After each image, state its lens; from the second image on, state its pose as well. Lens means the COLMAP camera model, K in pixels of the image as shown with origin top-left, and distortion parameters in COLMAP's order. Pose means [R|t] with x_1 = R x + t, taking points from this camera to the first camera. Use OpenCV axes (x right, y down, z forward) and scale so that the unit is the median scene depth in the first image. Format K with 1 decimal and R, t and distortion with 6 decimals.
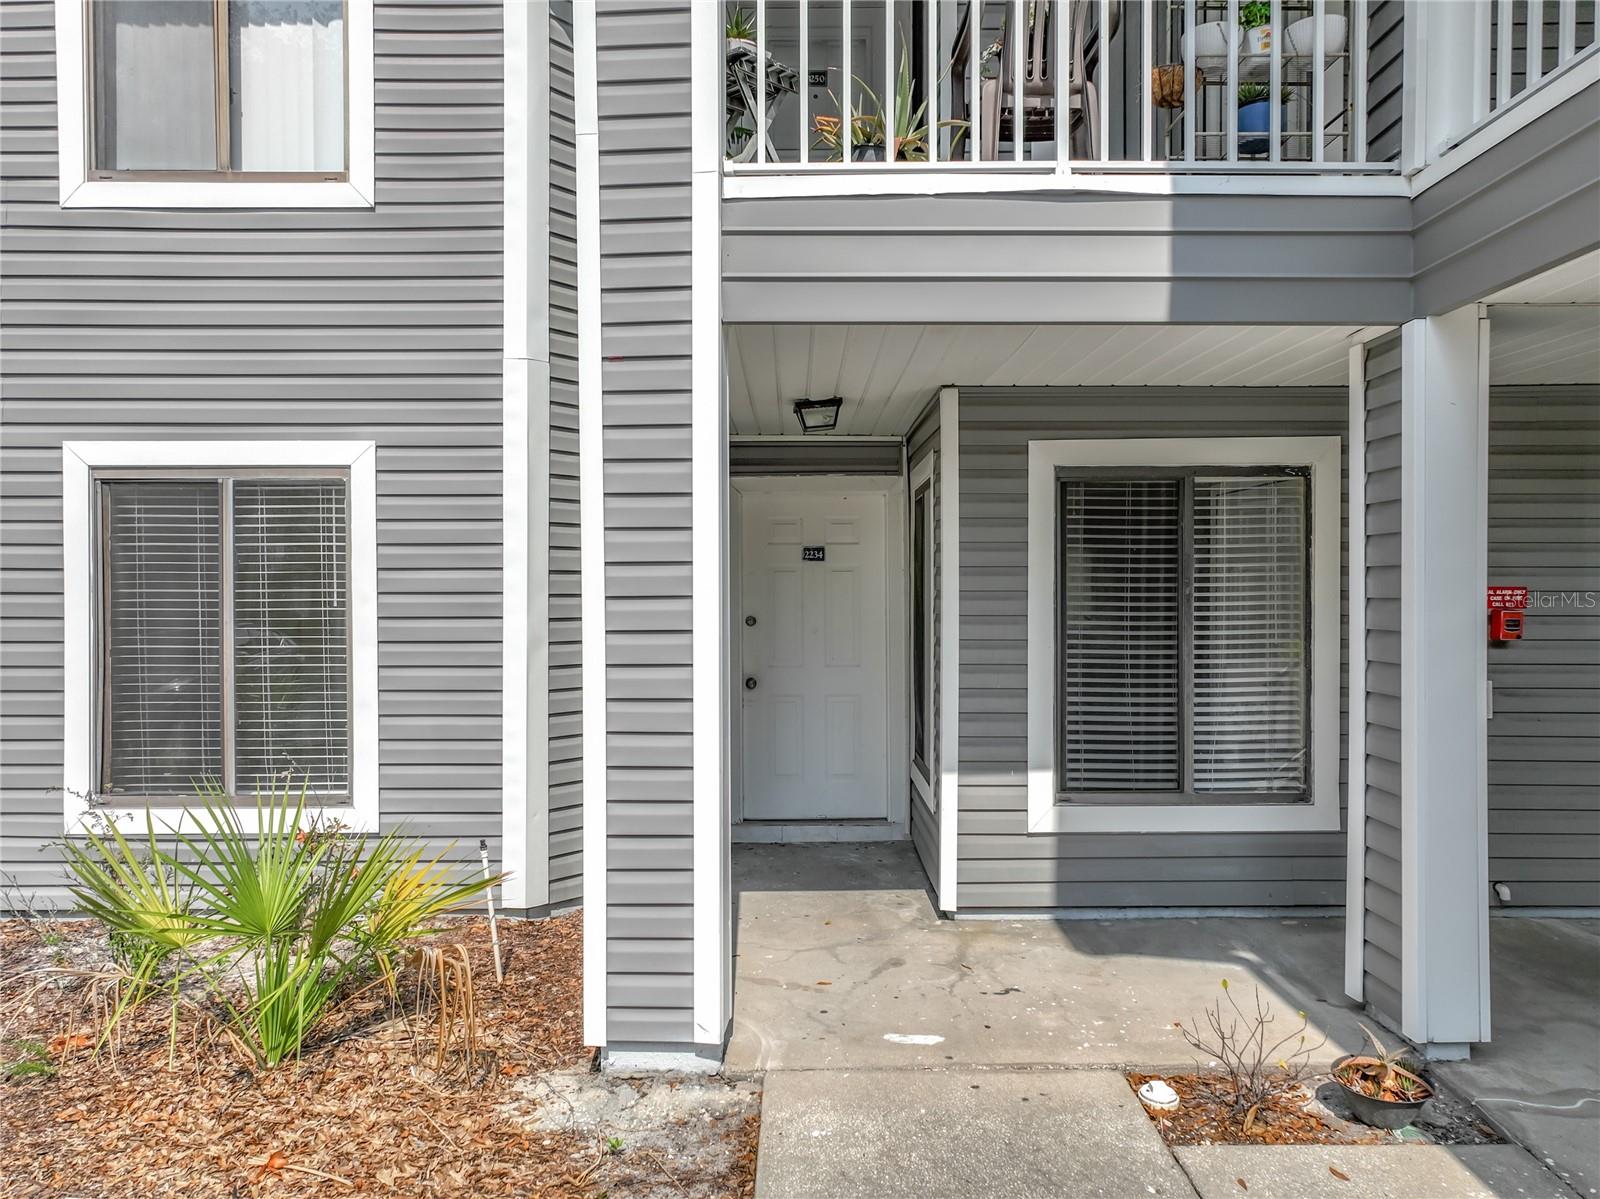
lens RADIAL K [[1093.2, 0, 808.0], [0, 1093.2, 603.6], [0, 0, 1]] dist [0.002116, 0.008933]
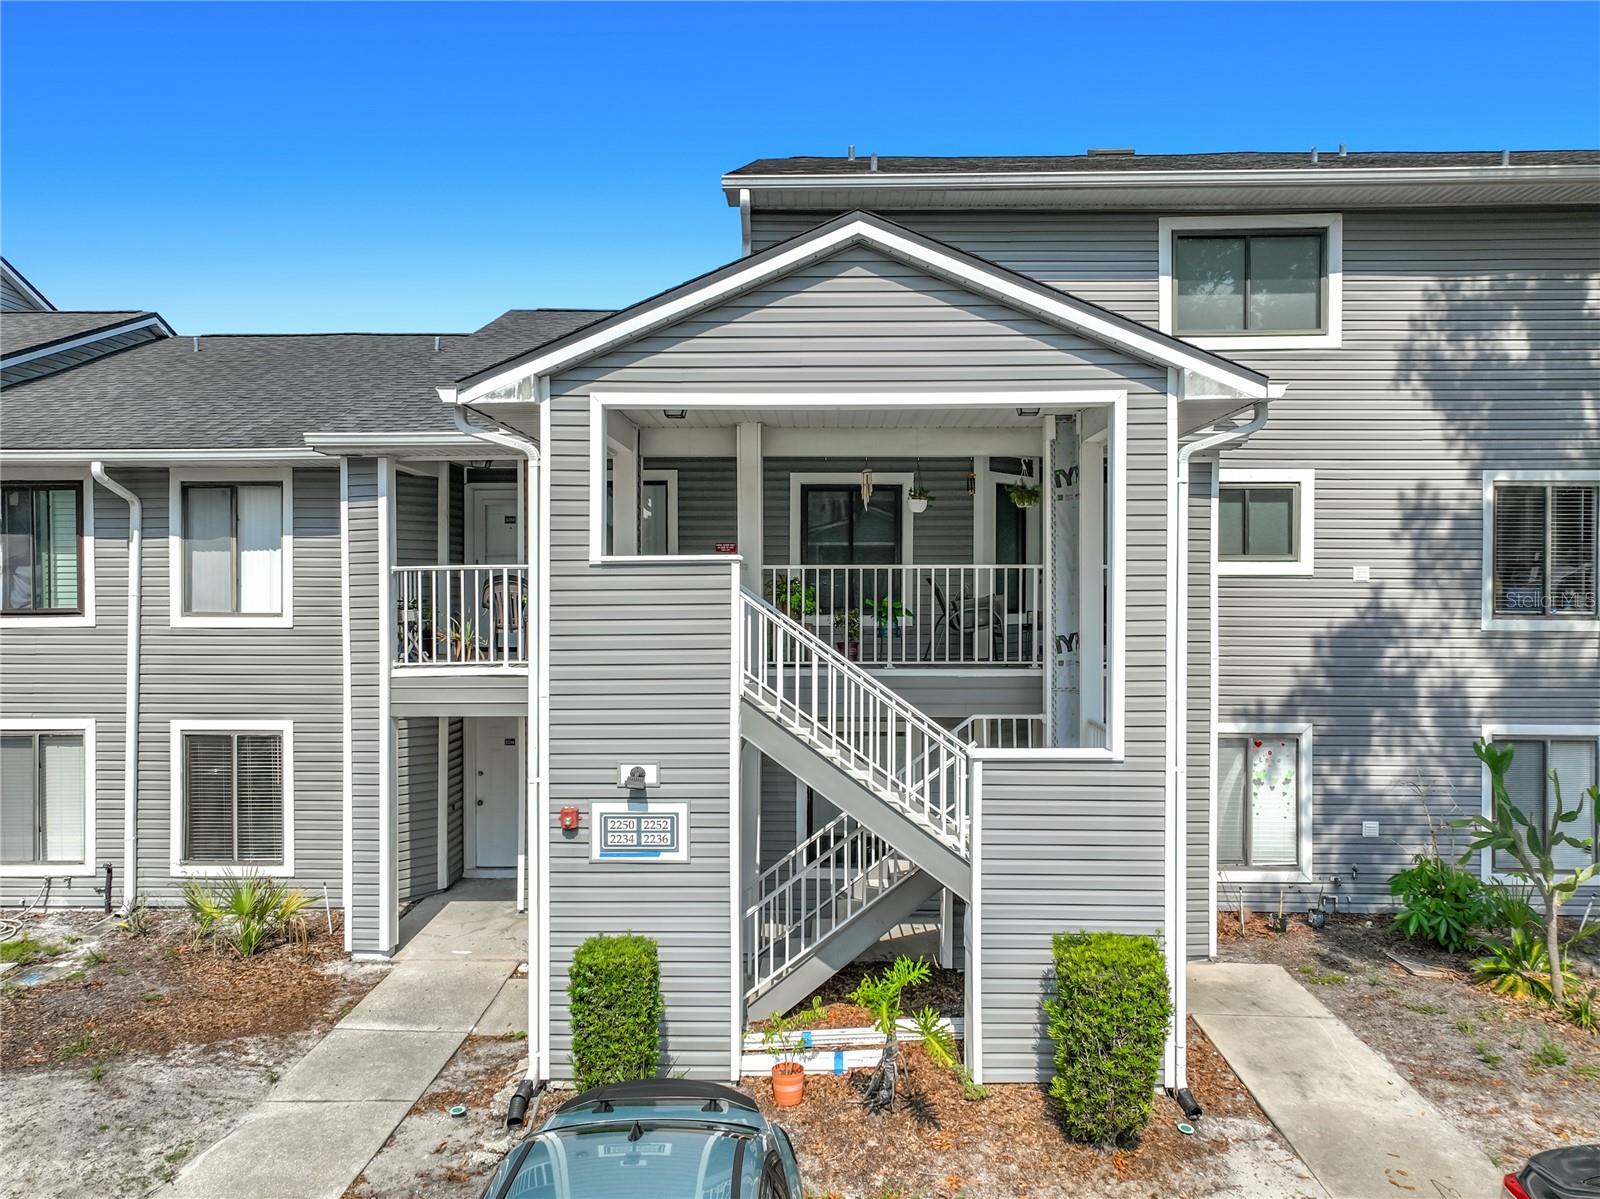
lens RADIAL K [[1093.2, 0, 795.7], [0, 1093.2, 608.4], [0, 0, 1]] dist [0.002116, 0.008933]
pose [[0.999595, 0.002452, -0.028340, 1.059388], [-0.002473, 0.999997, -0.000694, -0.519974], [0.028338, 0.000764, 0.999598, -1.889459]]
